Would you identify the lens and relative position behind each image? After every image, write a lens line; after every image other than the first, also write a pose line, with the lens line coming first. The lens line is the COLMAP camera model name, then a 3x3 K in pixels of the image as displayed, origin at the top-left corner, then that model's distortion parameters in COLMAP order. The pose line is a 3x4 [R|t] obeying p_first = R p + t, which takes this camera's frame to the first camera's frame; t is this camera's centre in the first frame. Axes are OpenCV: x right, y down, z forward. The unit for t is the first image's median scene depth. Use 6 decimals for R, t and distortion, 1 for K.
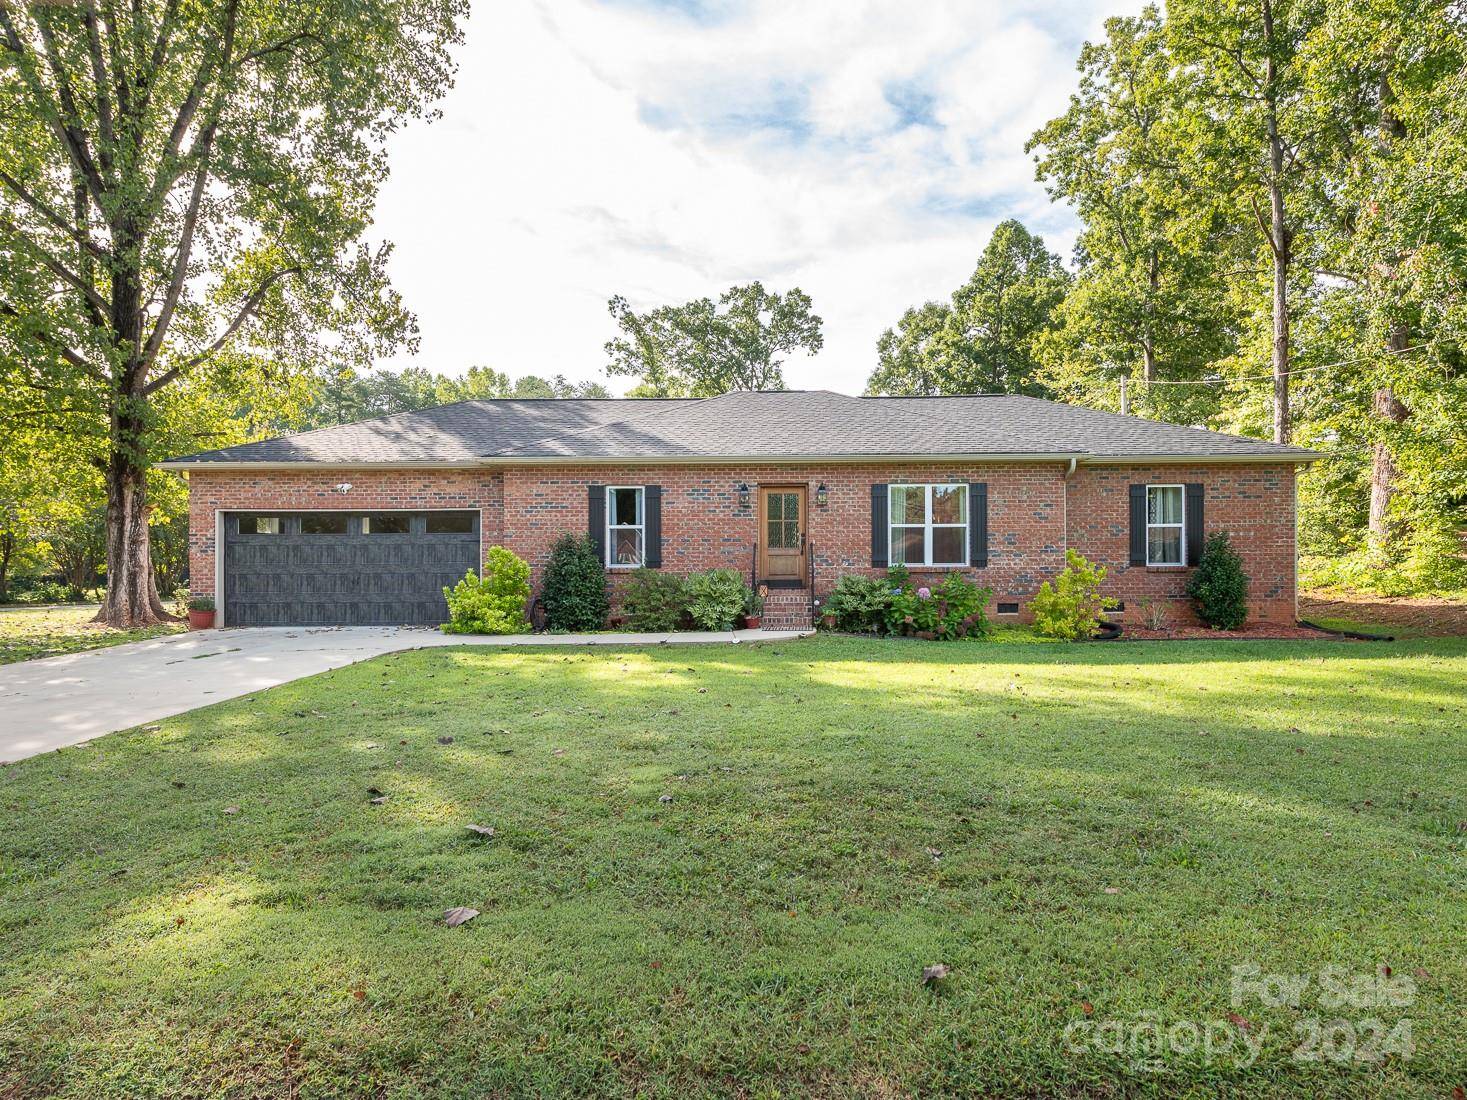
lens RADIAL K [[768.4, 0, 733.5], [0, 768.4, 550.0], [0, 0, 1]] dist [0.014335, -0.000260]
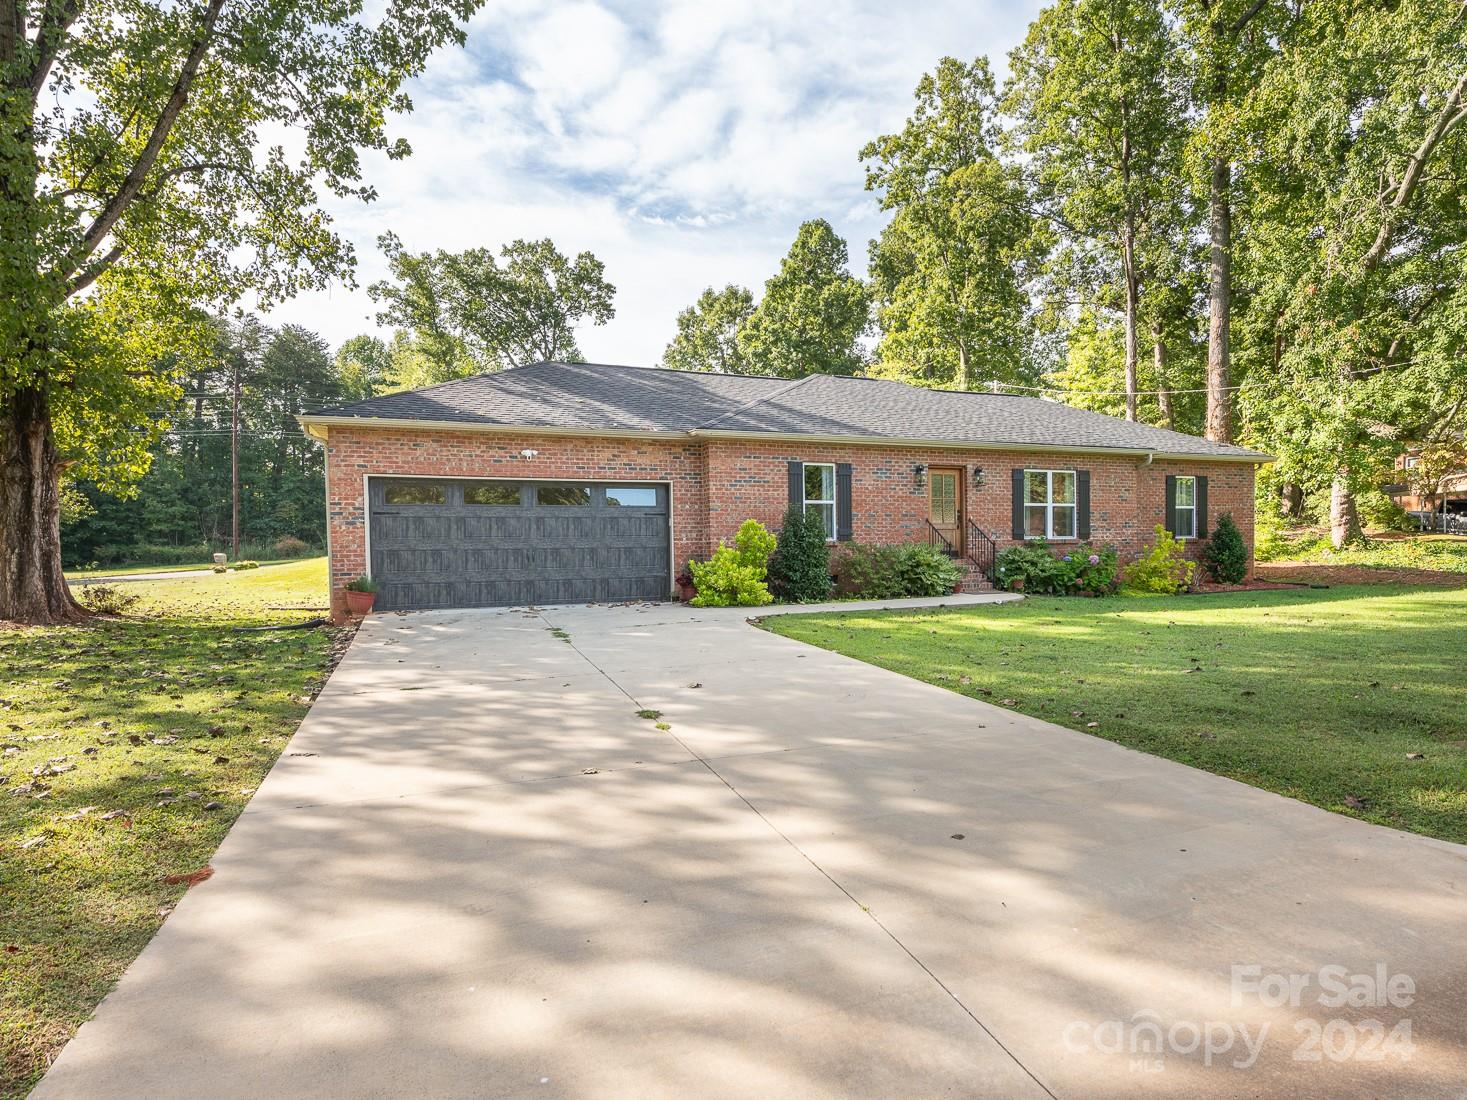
lens RADIAL K [[806.1, 0, 733.5], [0, 806.1, 550.0], [0, 0, 1]] dist [0.038007, -0.024722]
pose [[0.921425, -0.007459, 0.388484, -0.474077], [-0.001898, 0.999717, 0.023698, 0.006760], [-0.388551, -0.022573, 0.921151, 0.016523]]
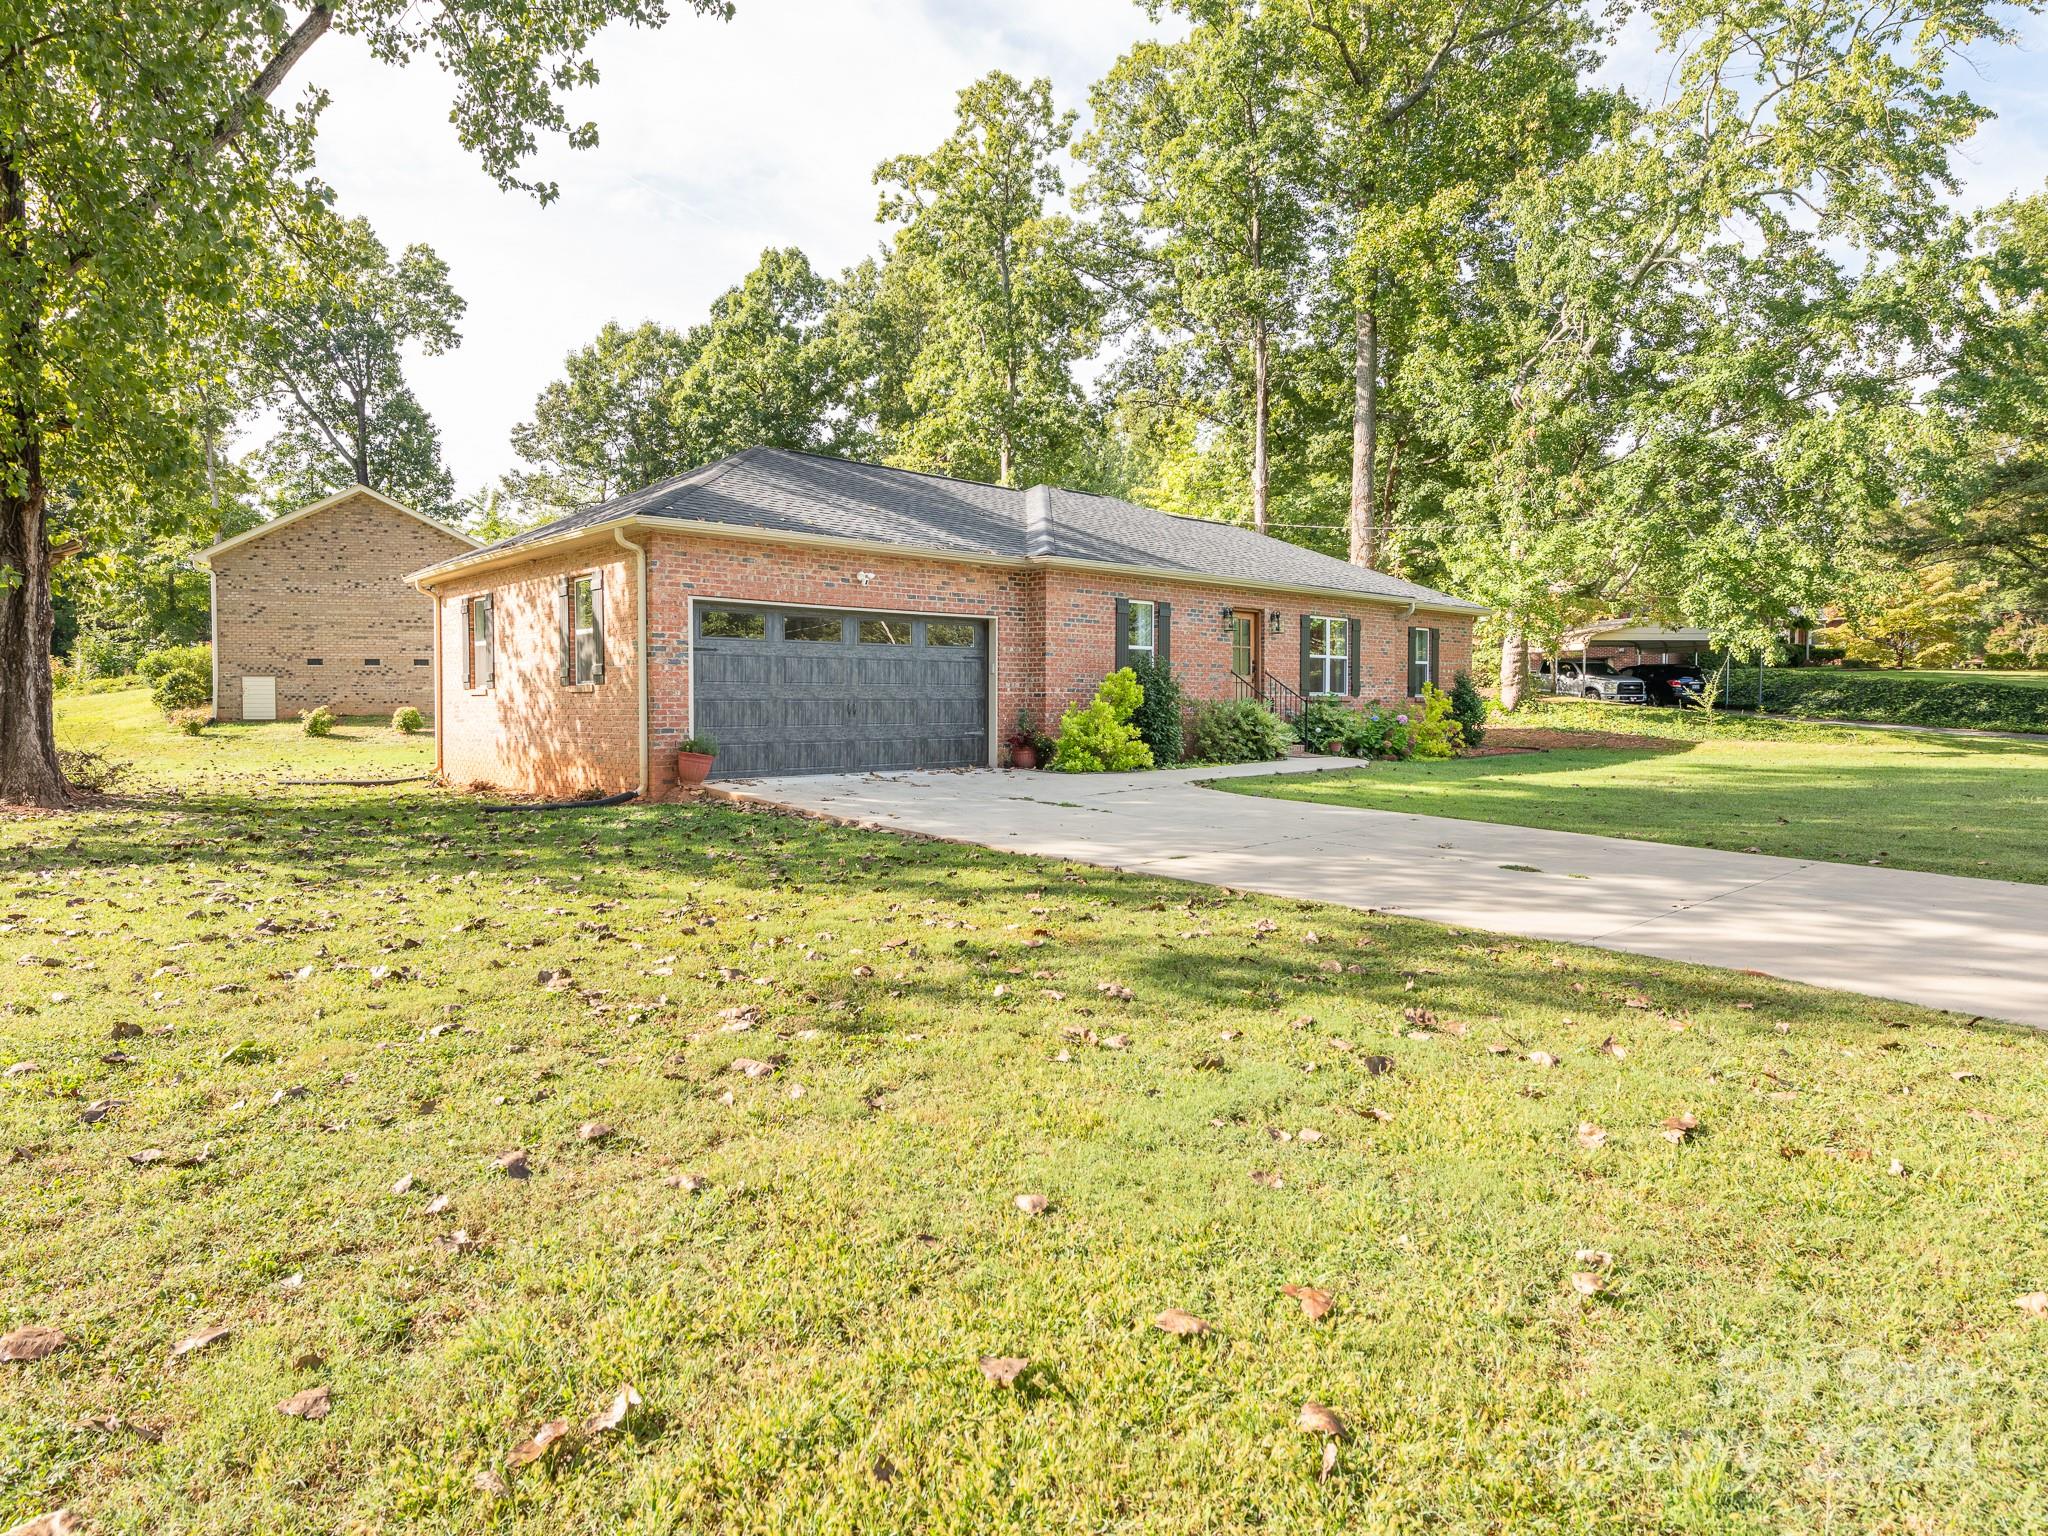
lens RADIAL K [[1166.2, 0, 870.3], [0, 1166.2, 696.9], [0, 0, 1]] dist [0.032897, -0.000163]
pose [[0.754367, 0.007662, 0.656408, -0.873222], [-0.022402, 0.999650, 0.014076, 0.010025], [-0.656070, -0.025324, 0.754275, 0.133471]]
